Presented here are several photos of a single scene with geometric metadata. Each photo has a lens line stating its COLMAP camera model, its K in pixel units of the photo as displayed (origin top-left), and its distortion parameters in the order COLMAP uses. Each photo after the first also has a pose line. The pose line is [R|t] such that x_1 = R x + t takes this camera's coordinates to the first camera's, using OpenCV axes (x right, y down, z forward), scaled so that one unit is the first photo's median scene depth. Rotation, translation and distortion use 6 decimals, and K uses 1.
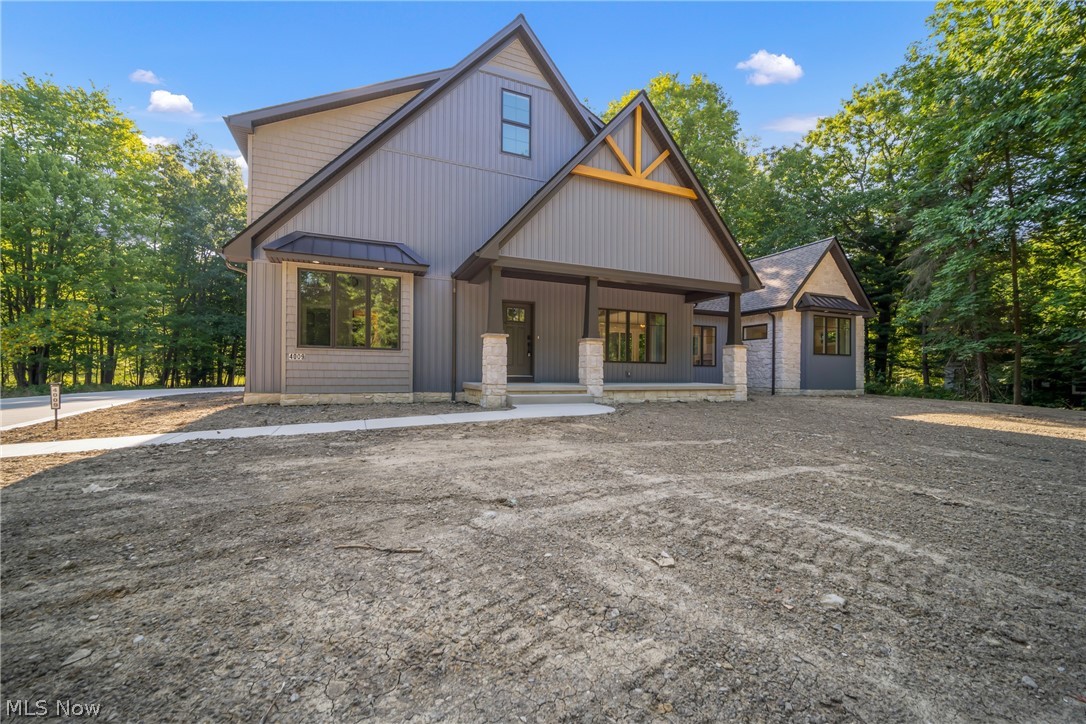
lens RADIAL K [[442.8, 0, 546.3], [0, 442.8, 371.6], [0, 0, 1]] dist [-0.002752, 0.000215]
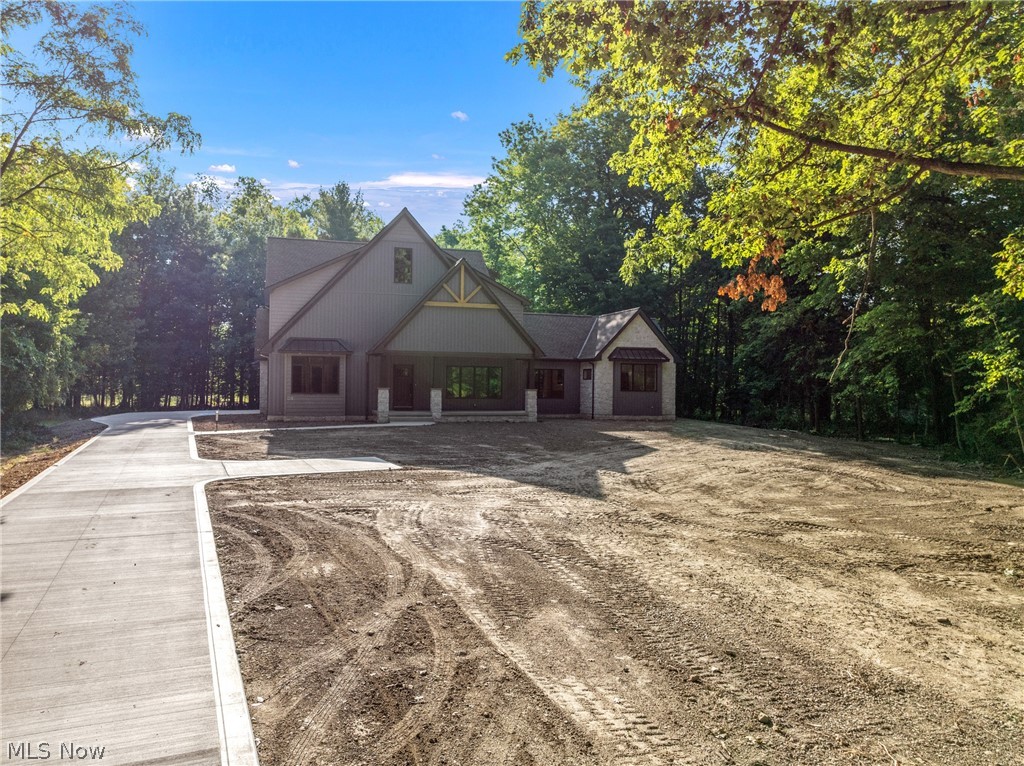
lens RADIAL K [[713.1, 0, 511.2], [0, 713.1, 380.5], [0, 0, 1]] dist [-0.002312, -0.000414]
pose [[0.995213, 0.002503, -0.097701, 0.708951], [-0.002580, 0.999996, -0.000664, -0.104334], [0.097699, 0.000912, 0.995216, -1.991285]]
